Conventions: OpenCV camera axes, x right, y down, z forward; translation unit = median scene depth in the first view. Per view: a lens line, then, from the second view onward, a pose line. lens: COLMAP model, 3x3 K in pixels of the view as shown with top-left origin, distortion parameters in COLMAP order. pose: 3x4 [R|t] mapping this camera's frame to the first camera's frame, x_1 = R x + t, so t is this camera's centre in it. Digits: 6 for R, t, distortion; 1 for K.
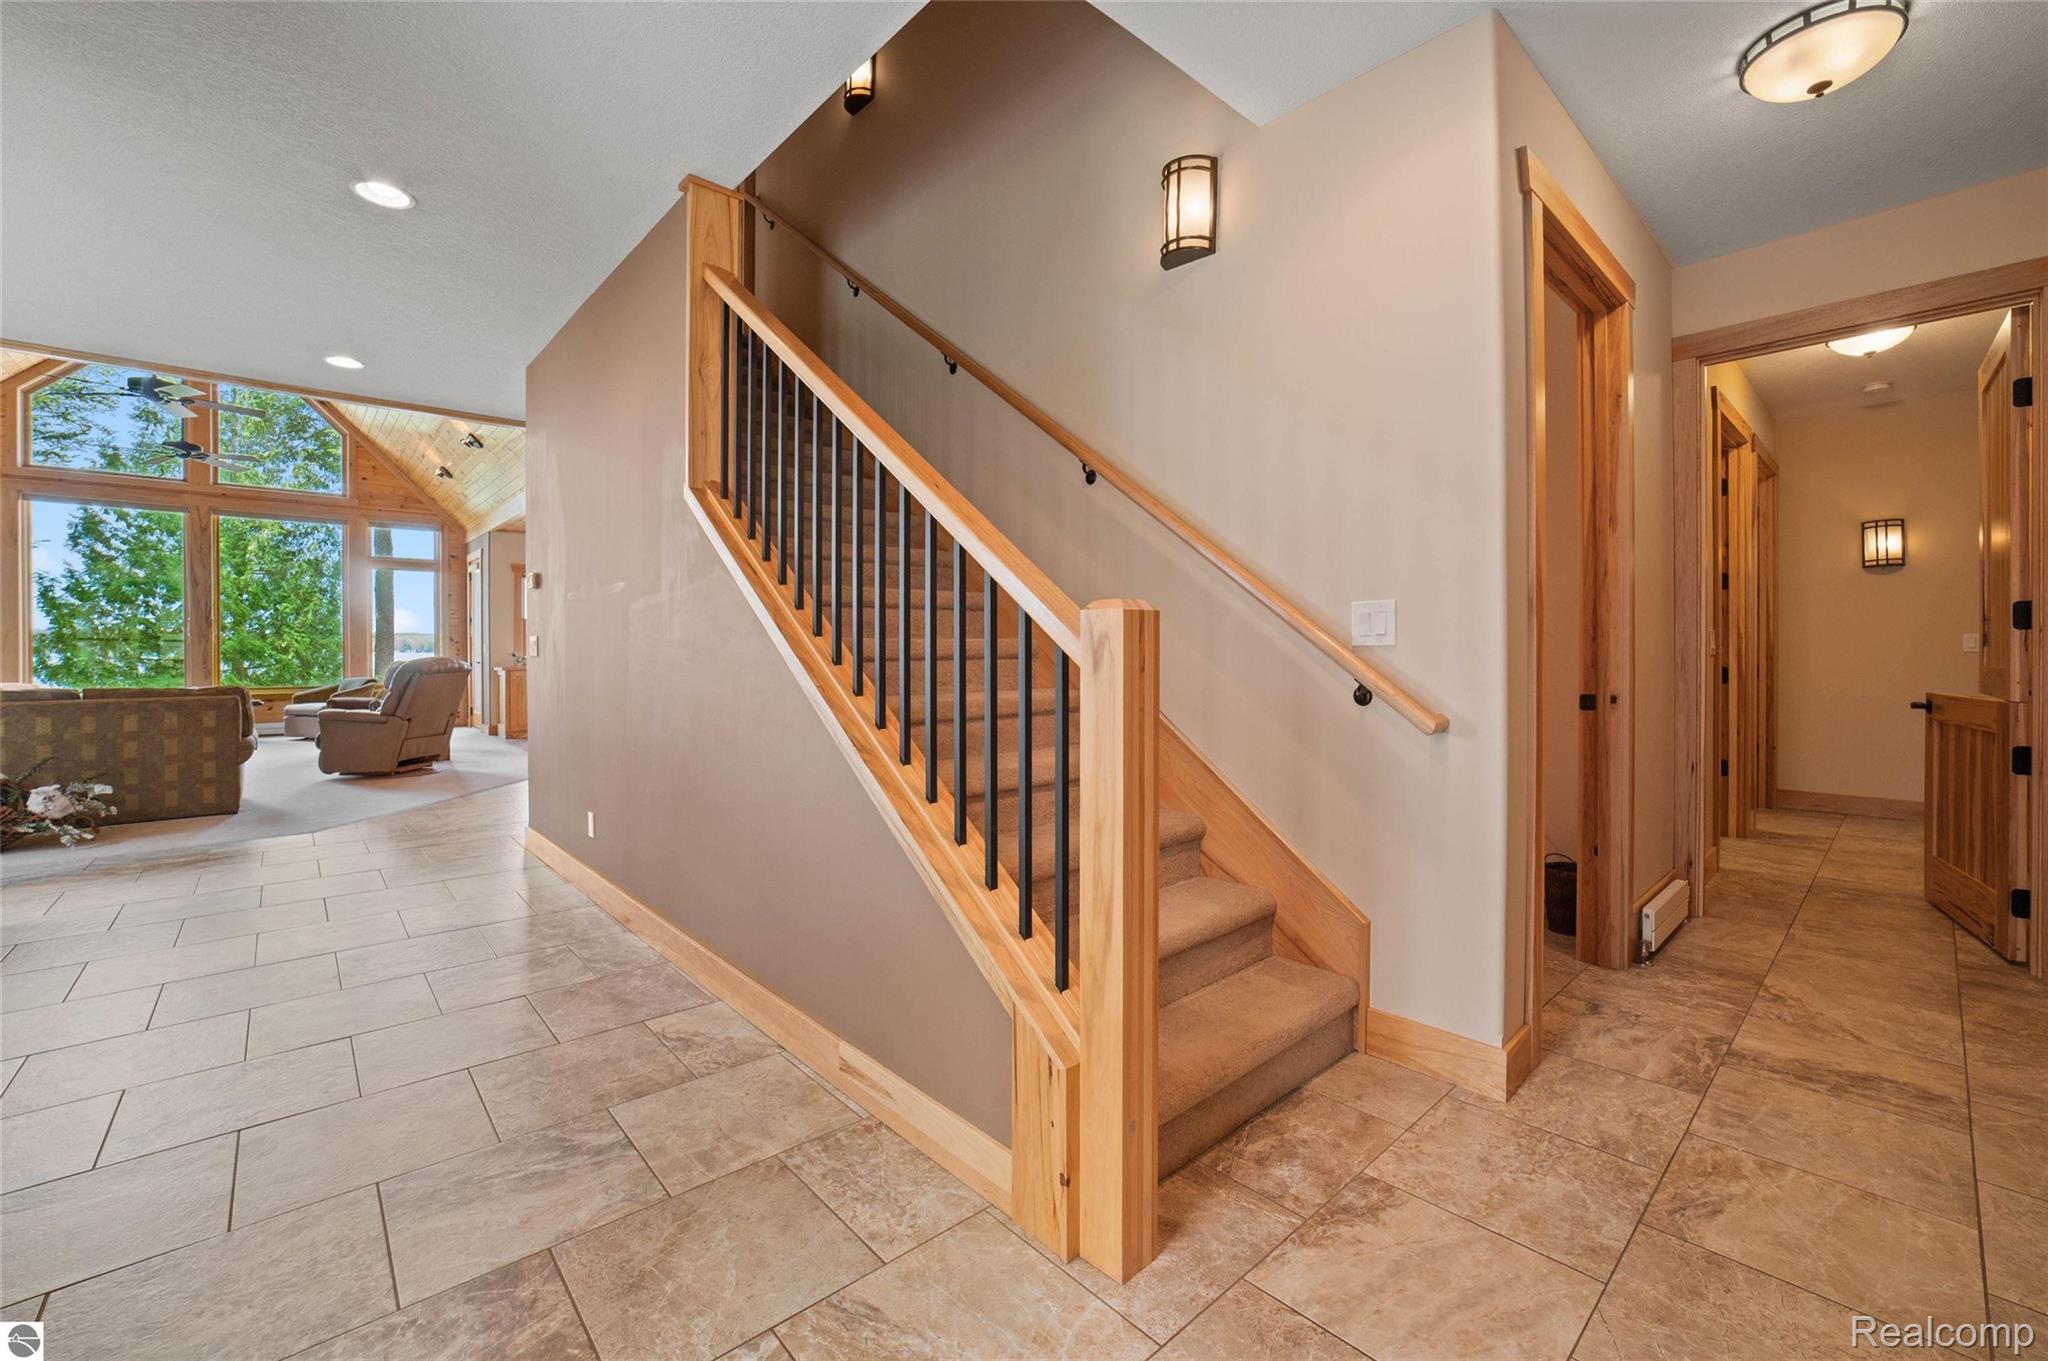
lens RADIAL K [[834.5, 0, 1027.7], [0, 834.5, 652.5], [0, 0, 1]] dist [-0.045115, 0.015528]
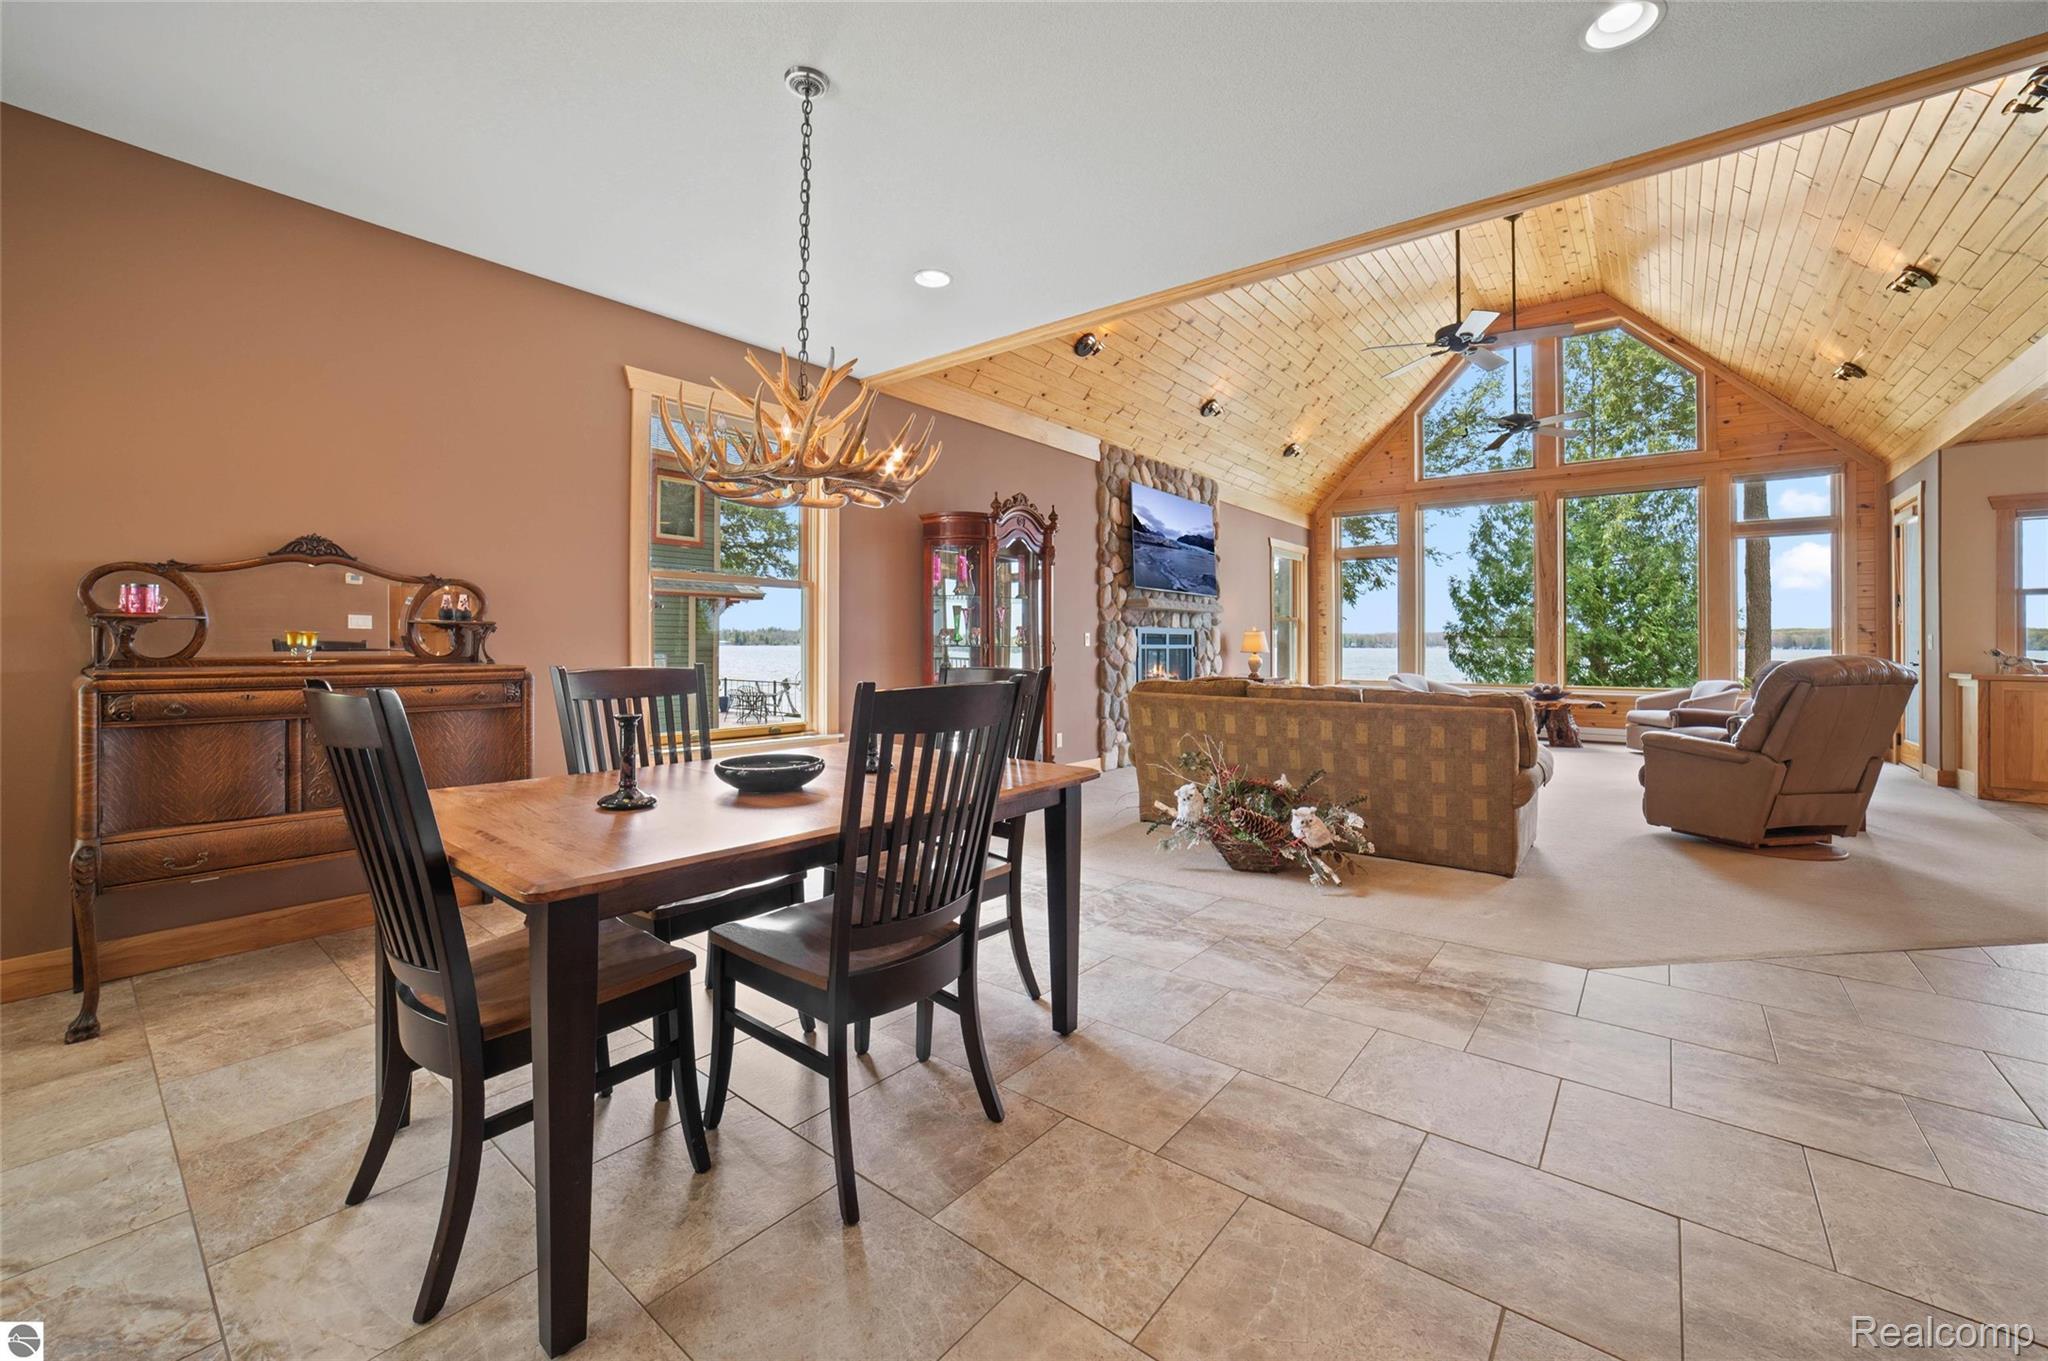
lens RADIAL K [[817.1, 0, 1020.3], [0, 817.1, 646.4], [0, 0, 1]] dist [-0.047744, 0.015935]
pose [[0.147923, 0.002139, -0.988997, -0.170127], [-0.004629, 0.999988, 0.001471, 0.000485], [0.988988, 0.004360, 0.147931, 0.228006]]
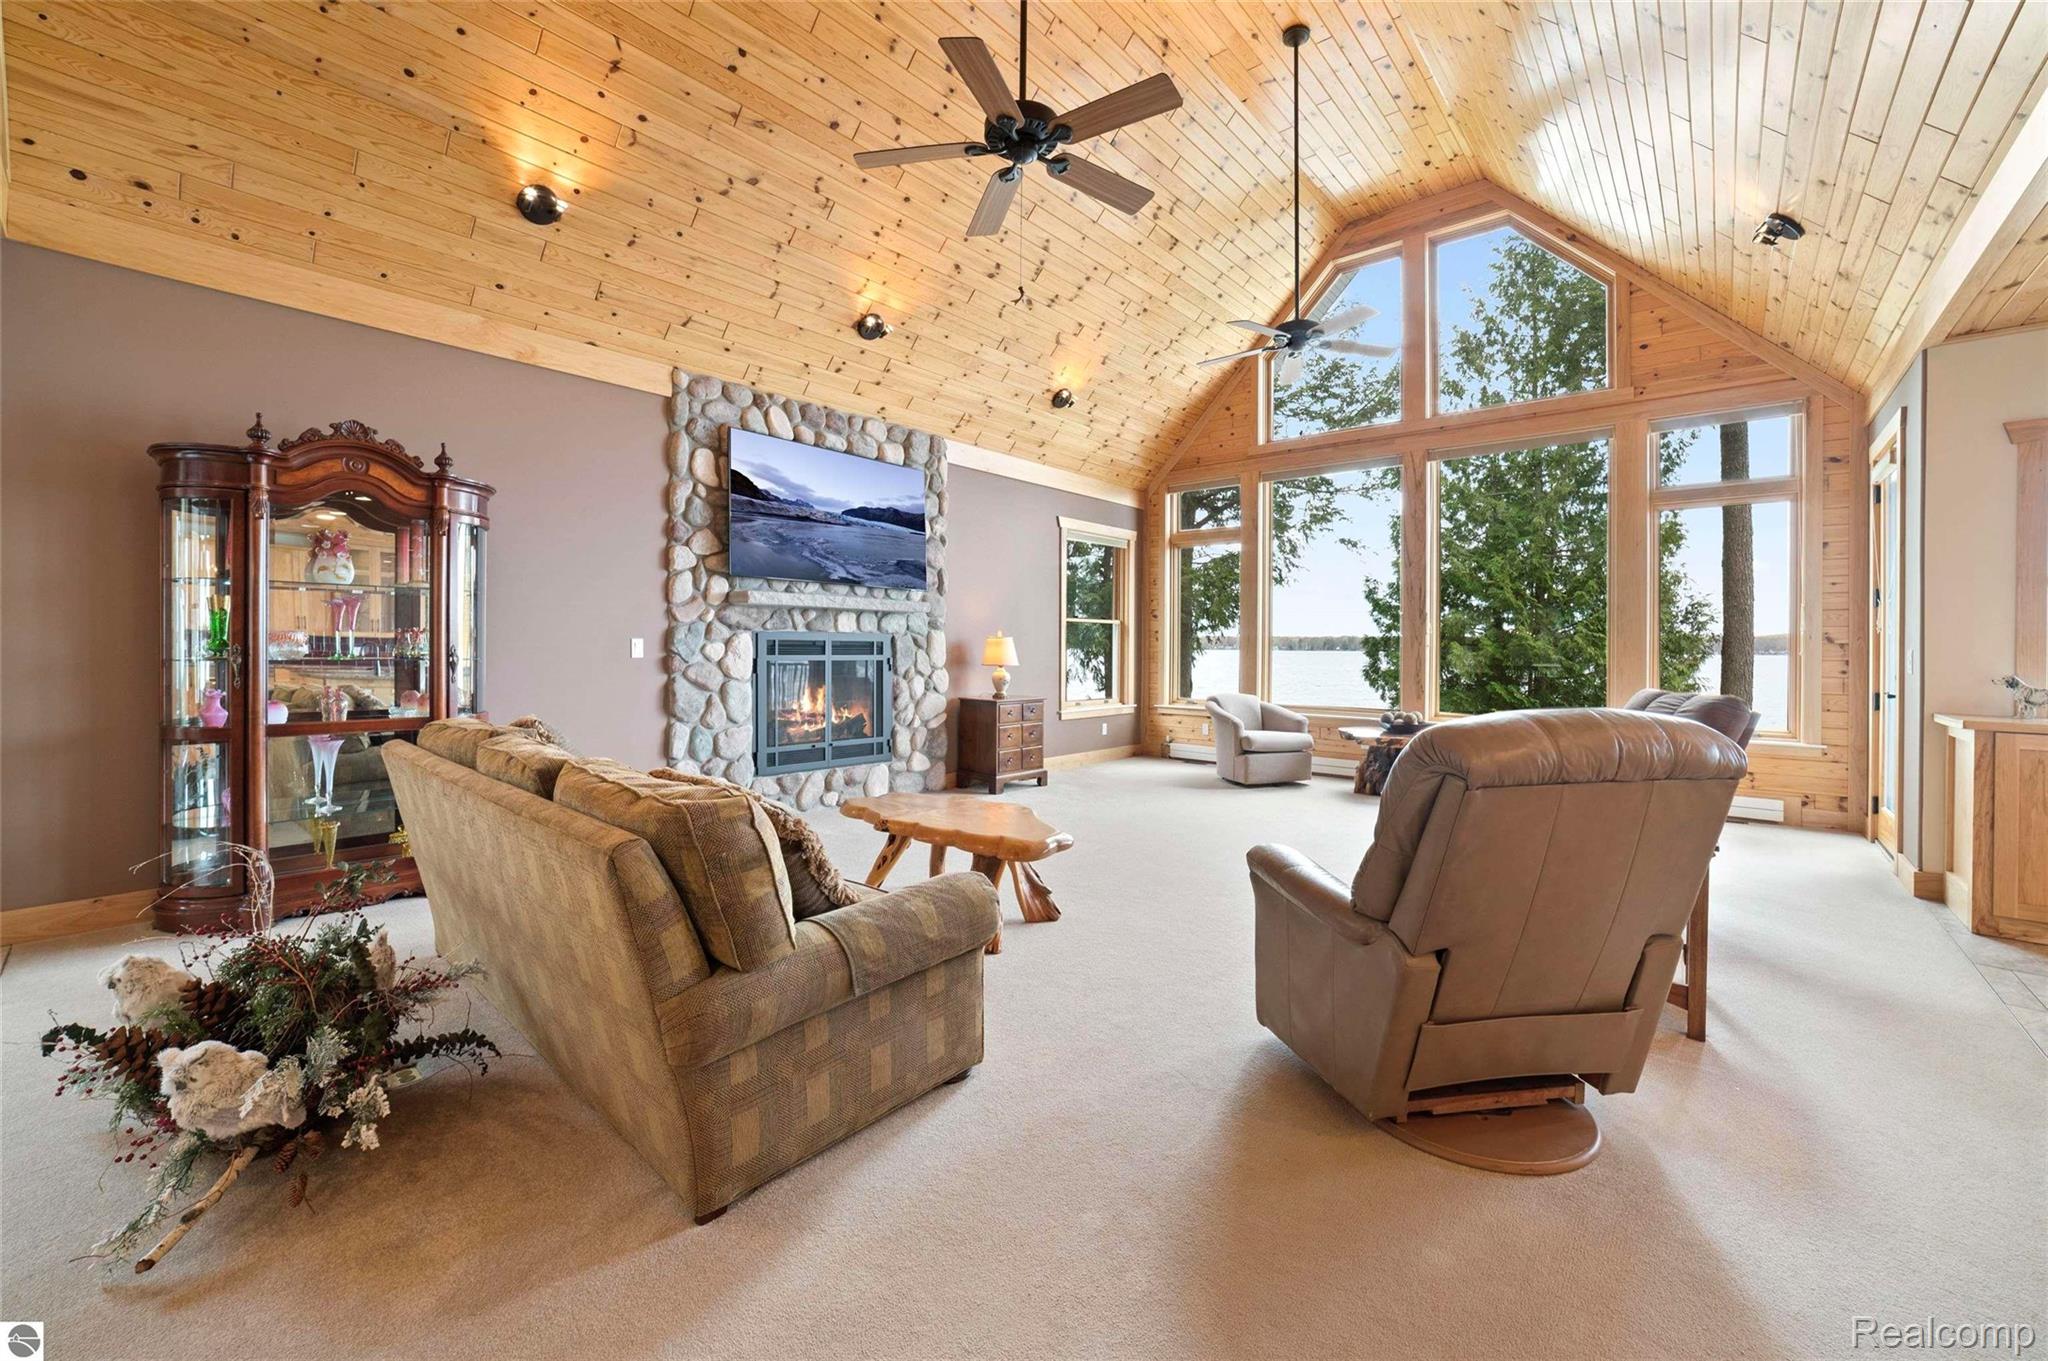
lens RADIAL K [[812.4, 0, 1026.0], [0, 812.4, 651.3], [0, 0, 1]] dist [-0.041241, 0.014306]
pose [[0.111006, 0.007567, -0.993791, -0.323559], [-0.010892, 0.999920, 0.006397, -0.007532], [0.993760, 0.010115, 0.111080, 0.521076]]
